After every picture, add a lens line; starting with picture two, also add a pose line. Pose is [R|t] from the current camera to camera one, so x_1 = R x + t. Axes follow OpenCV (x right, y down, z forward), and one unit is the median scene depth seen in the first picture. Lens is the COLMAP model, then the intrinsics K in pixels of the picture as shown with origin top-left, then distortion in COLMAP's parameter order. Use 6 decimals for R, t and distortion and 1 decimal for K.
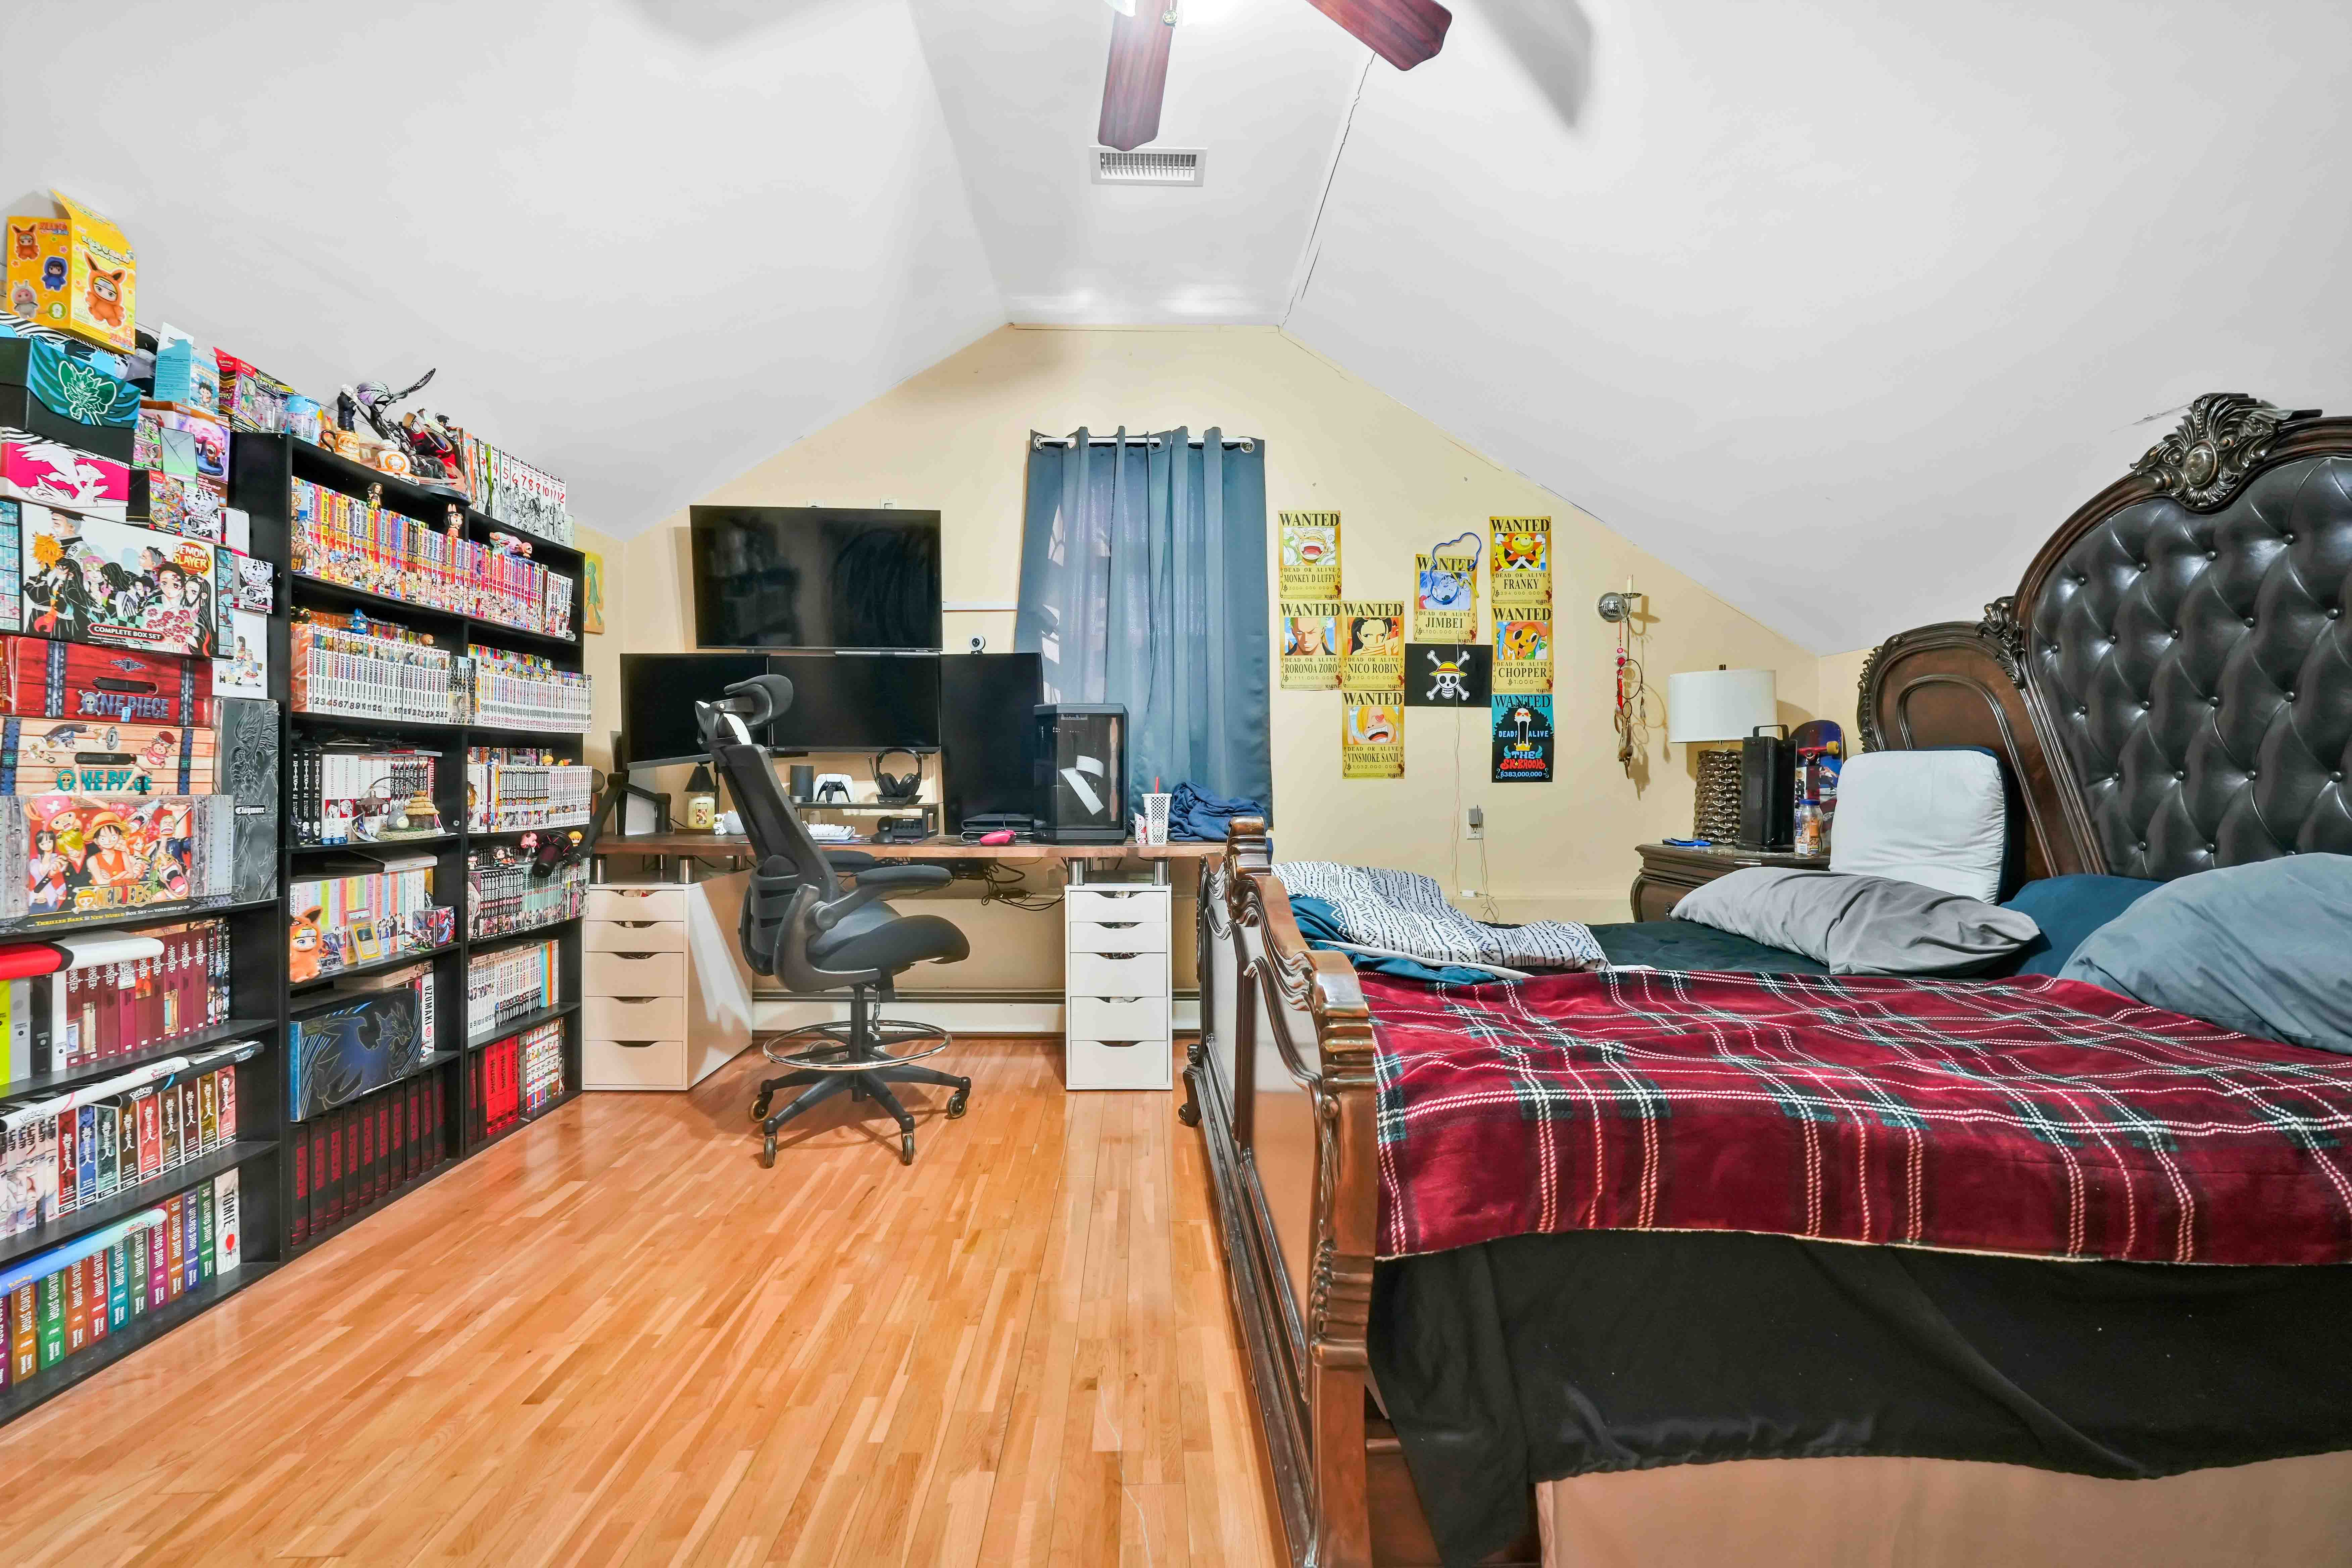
lens RADIAL K [[1034.4, 0, 1188.1], [0, 1034.4, 783.9], [0, 0, 1]] dist [-0.002998, 0.003500]
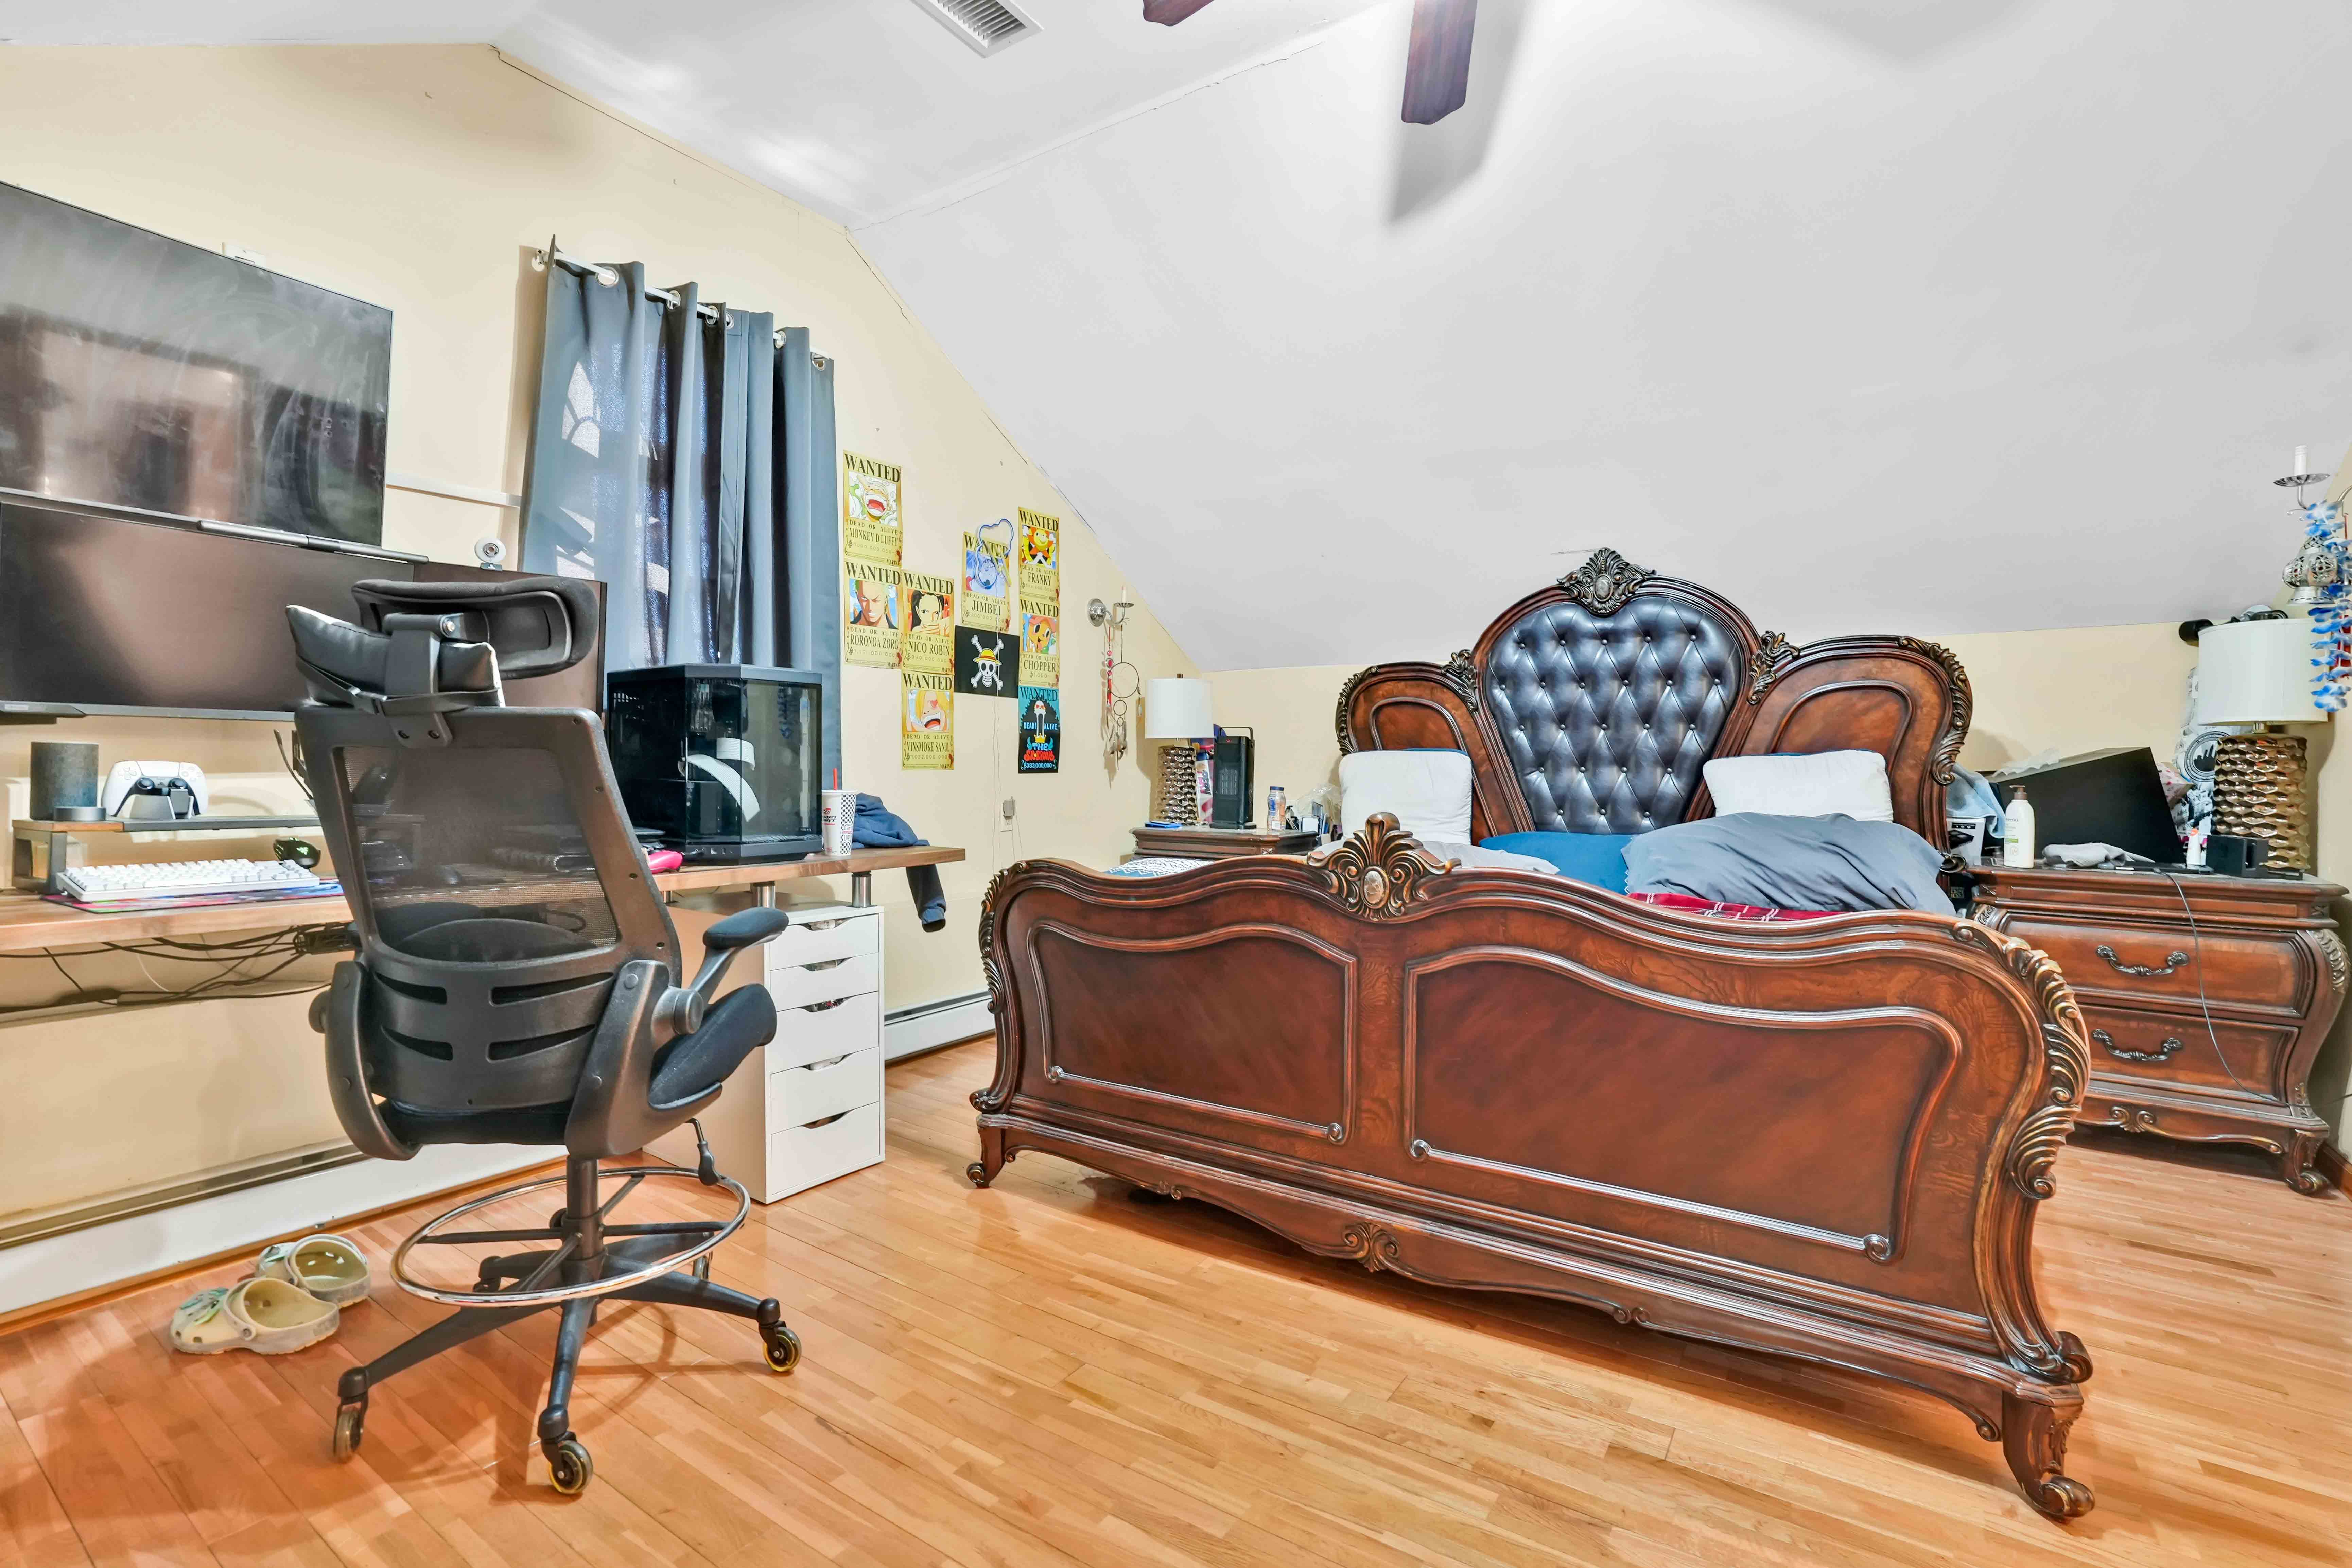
lens RADIAL K [[1034.4, 0, 1190.9], [0, 1034.4, 778.1], [0, 0, 1]] dist [-0.002998, 0.003500]
pose [[0.595189, -0.006715, 0.803558, -0.416114], [0.001450, 0.999972, 0.007282, -0.003973], [-0.803584, -0.003169, 0.595182, 0.273313]]
